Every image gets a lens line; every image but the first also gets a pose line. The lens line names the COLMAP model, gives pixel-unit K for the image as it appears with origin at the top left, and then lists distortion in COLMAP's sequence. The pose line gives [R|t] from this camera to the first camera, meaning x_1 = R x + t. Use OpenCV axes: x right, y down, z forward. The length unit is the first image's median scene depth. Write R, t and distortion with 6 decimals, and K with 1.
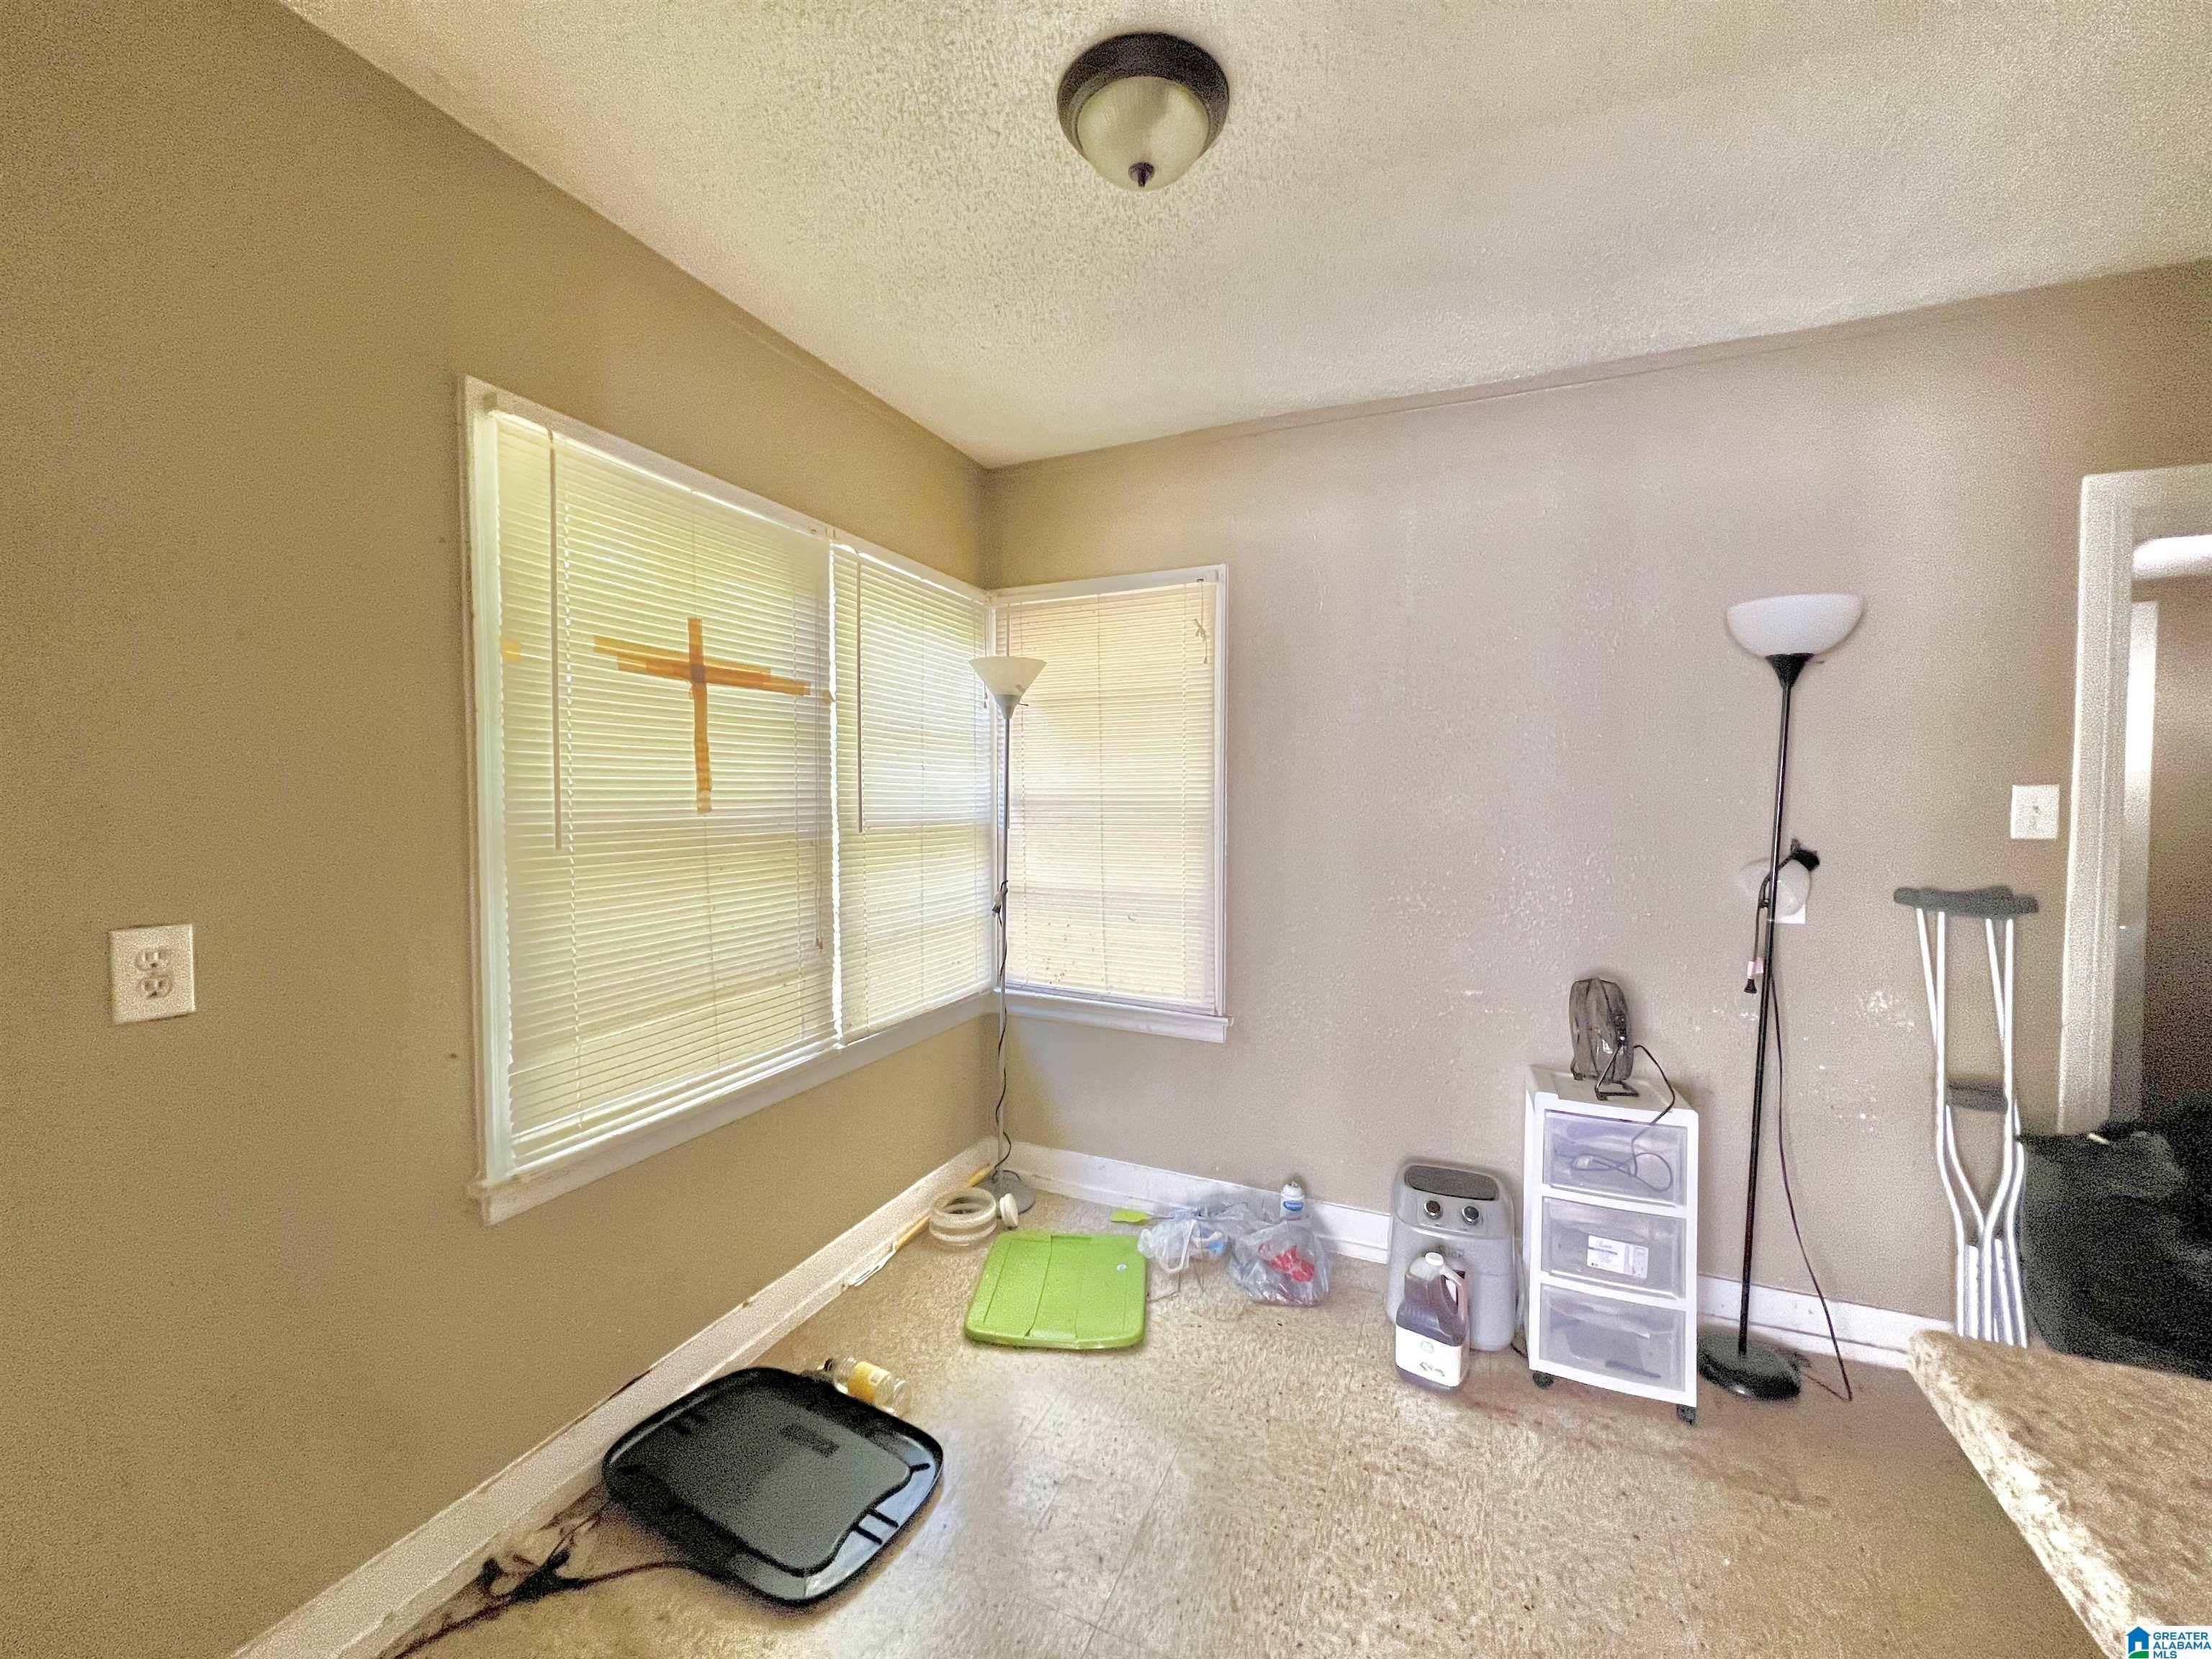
lens RADIAL K [[886.6, 0, 1104.2], [0, 886.6, 825.0], [0, 0, 1]] dist [0.001256, 0.001383]
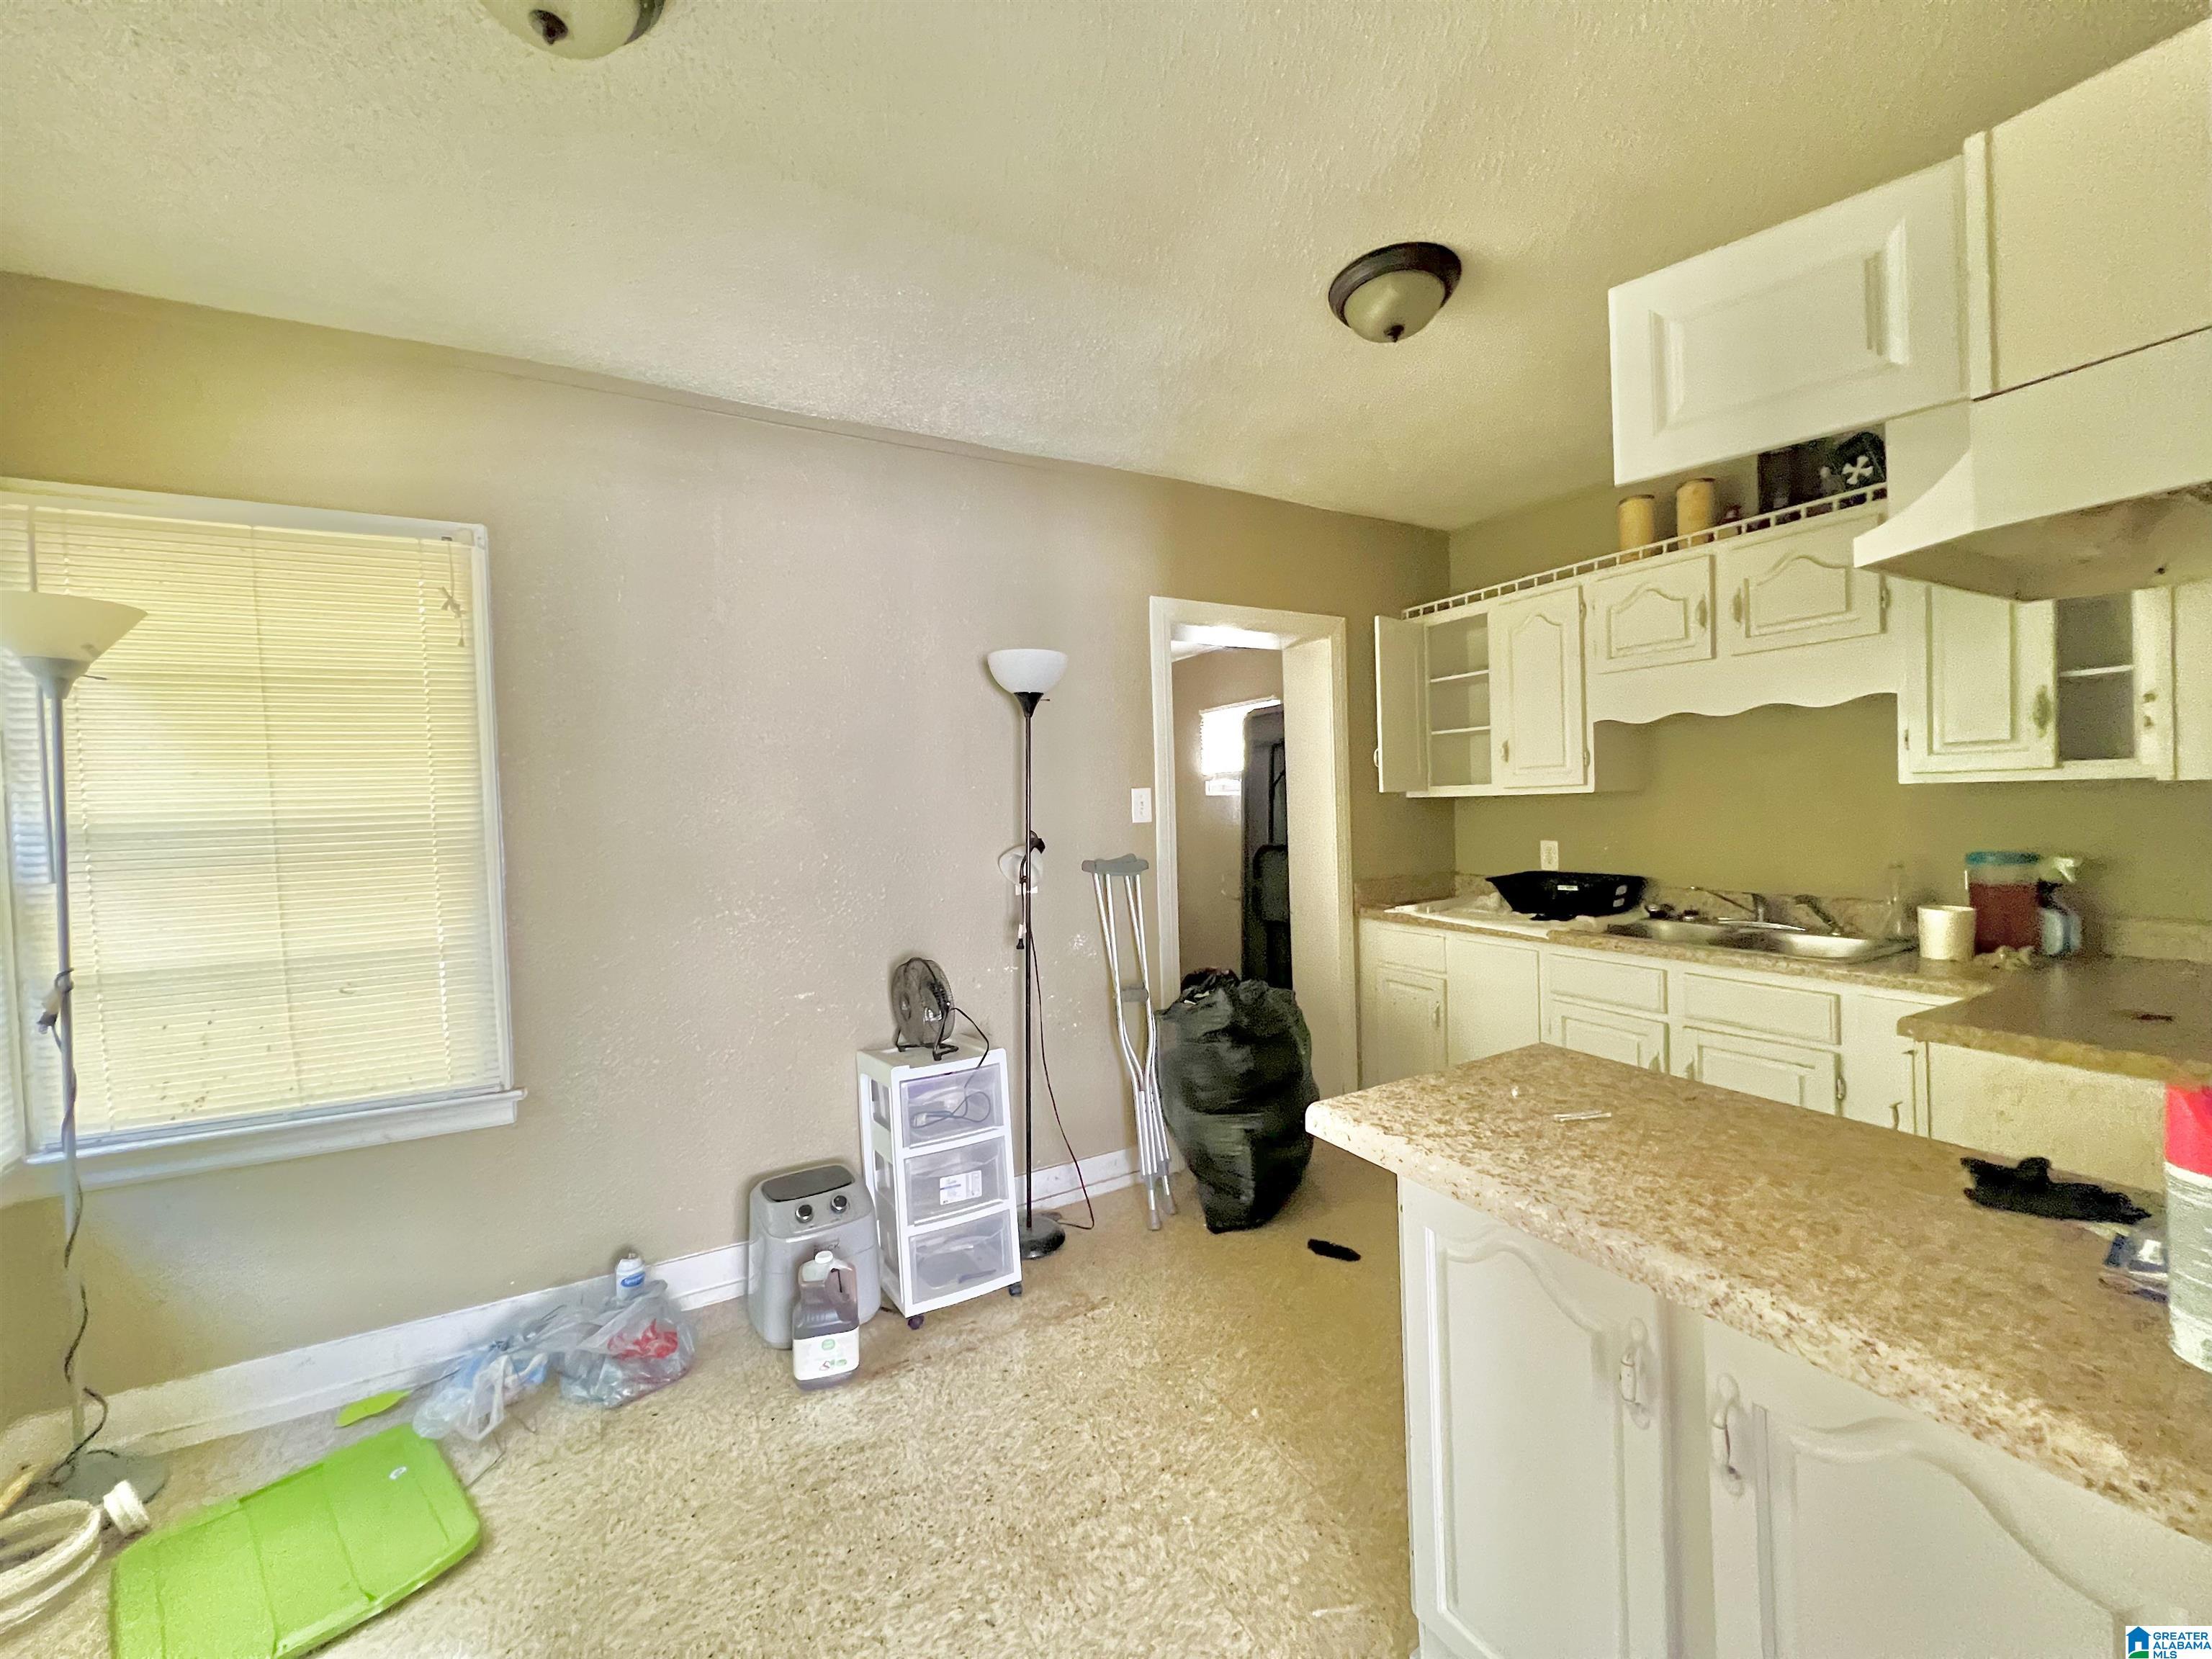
lens RADIAL K [[886.6, 0, 1104.2], [0, 886.6, 825.0], [0, 0, 1]] dist [0.001256, 0.001383]
pose [[0.603710, -0.042061, 0.796094, -0.219180], [0.059524, 0.998198, 0.007599, 0.004033], [-0.794979, 0.042799, 0.605125, 0.101847]]
